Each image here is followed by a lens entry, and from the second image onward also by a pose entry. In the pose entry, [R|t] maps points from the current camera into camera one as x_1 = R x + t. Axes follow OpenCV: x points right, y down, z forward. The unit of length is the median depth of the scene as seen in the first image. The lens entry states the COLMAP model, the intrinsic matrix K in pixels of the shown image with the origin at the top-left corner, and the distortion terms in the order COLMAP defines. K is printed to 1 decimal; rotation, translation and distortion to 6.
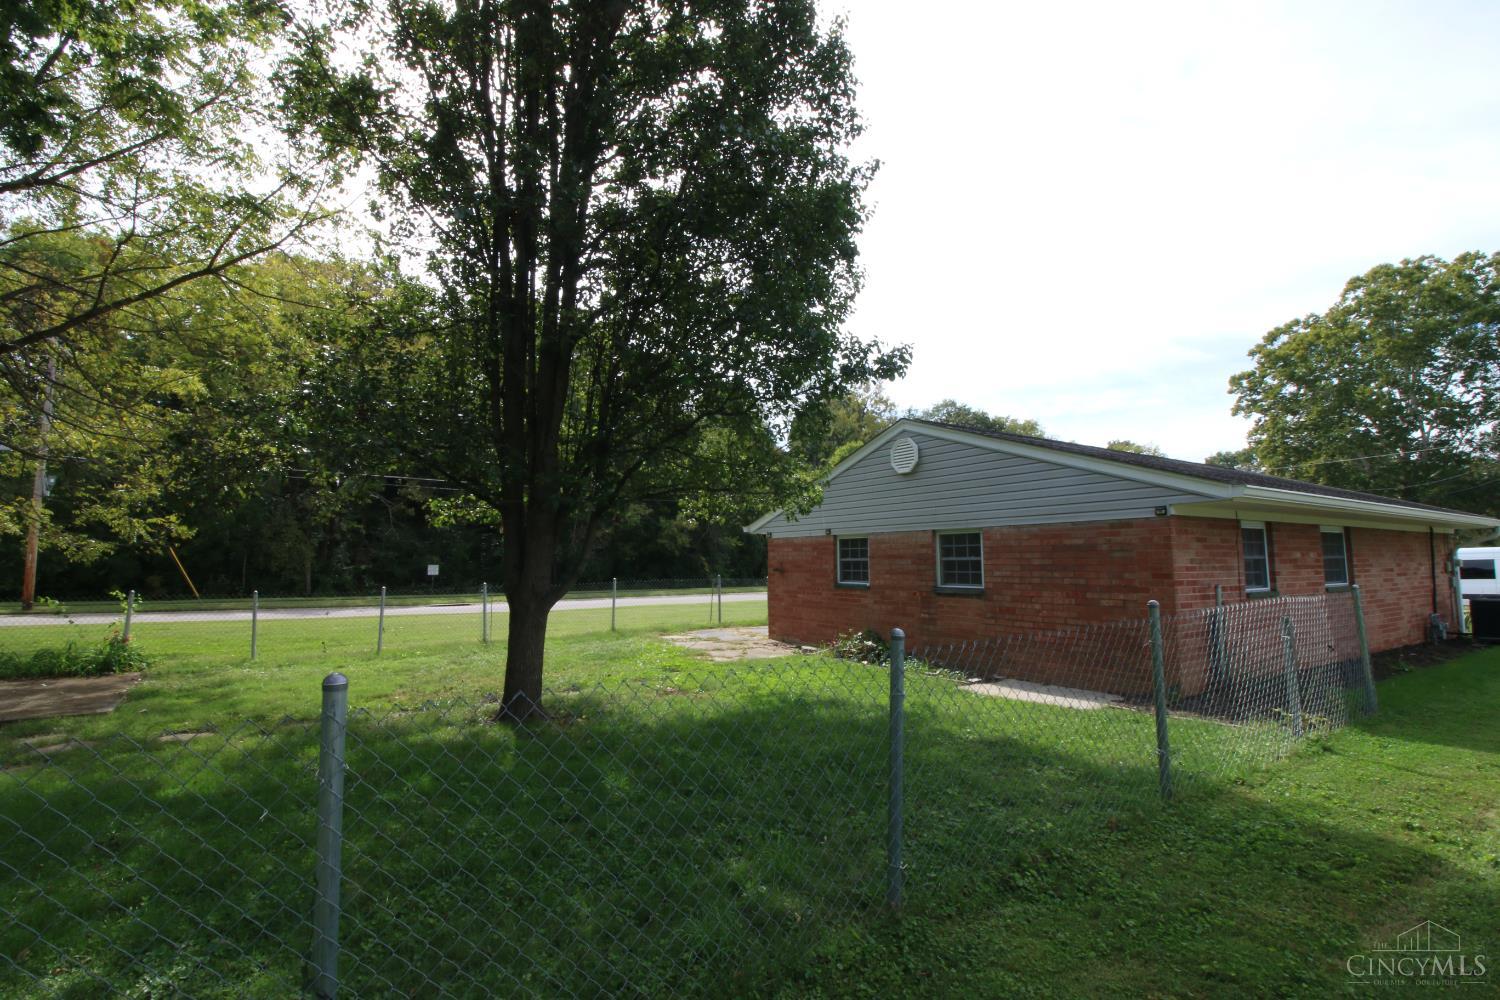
lens RADIAL K [[688.8, 0, 740.1], [0, 688.8, 495.1], [0, 0, 1]] dist [-0.000944, -0.010826]
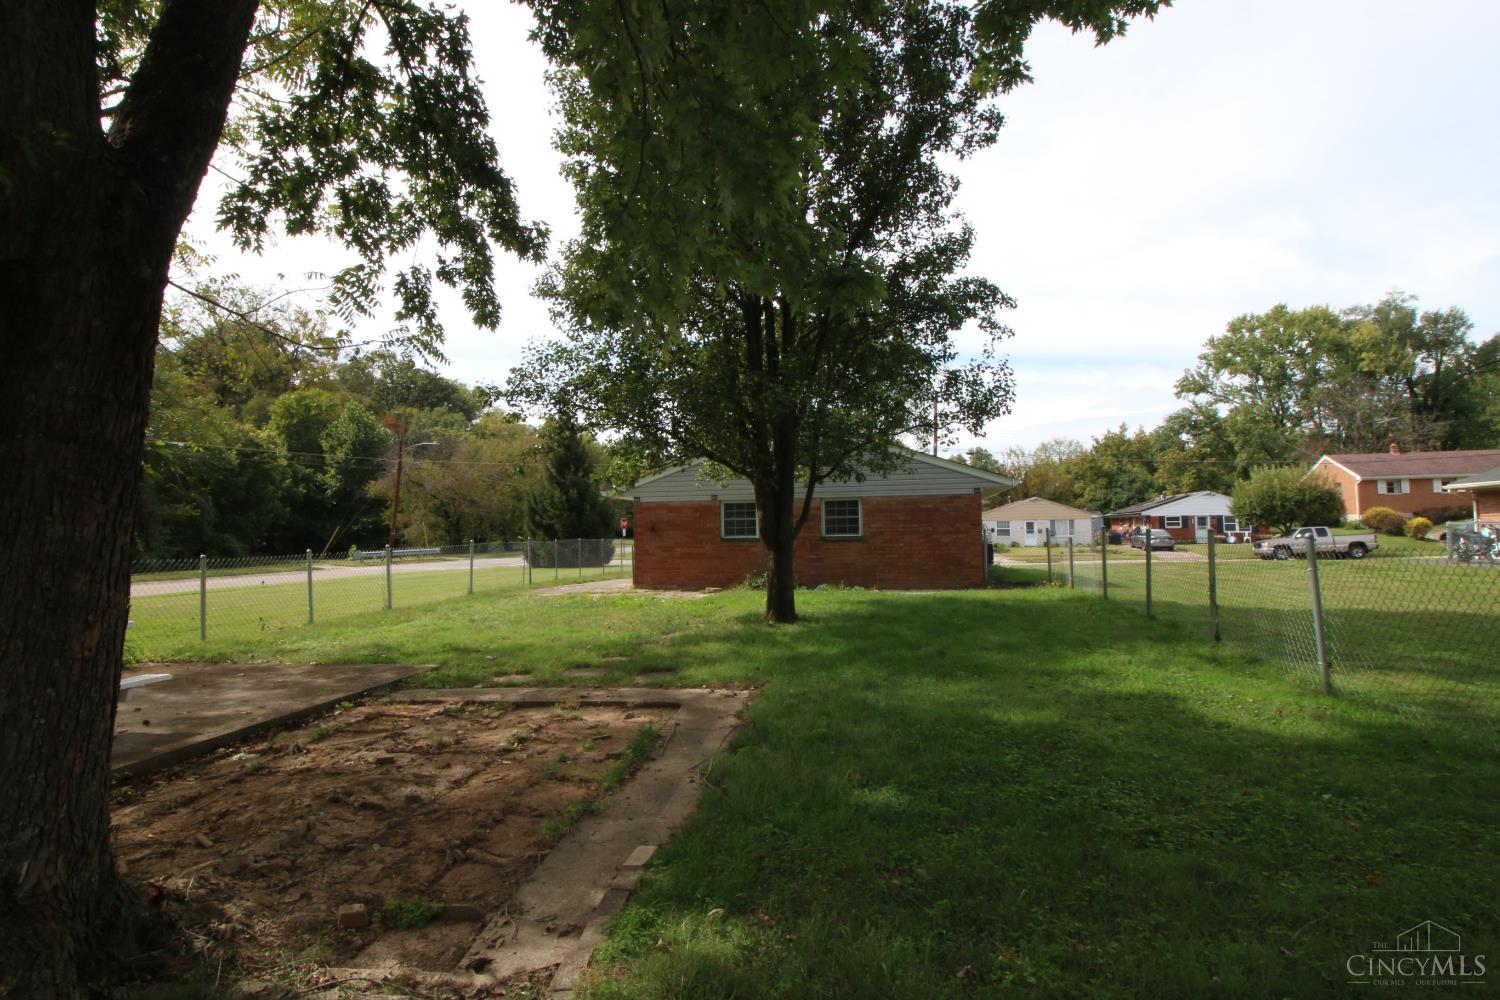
lens RADIAL K [[806.2, 0, 751.8], [0, 806.2, 506.3], [0, 0, 1]] dist [-0.011153, -0.000199]
pose [[0.698563, 0.019804, 0.715275, -1.047135], [-0.058093, 0.997887, 0.029106, 0.028043], [-0.713187, -0.061885, 0.698237, -0.086743]]
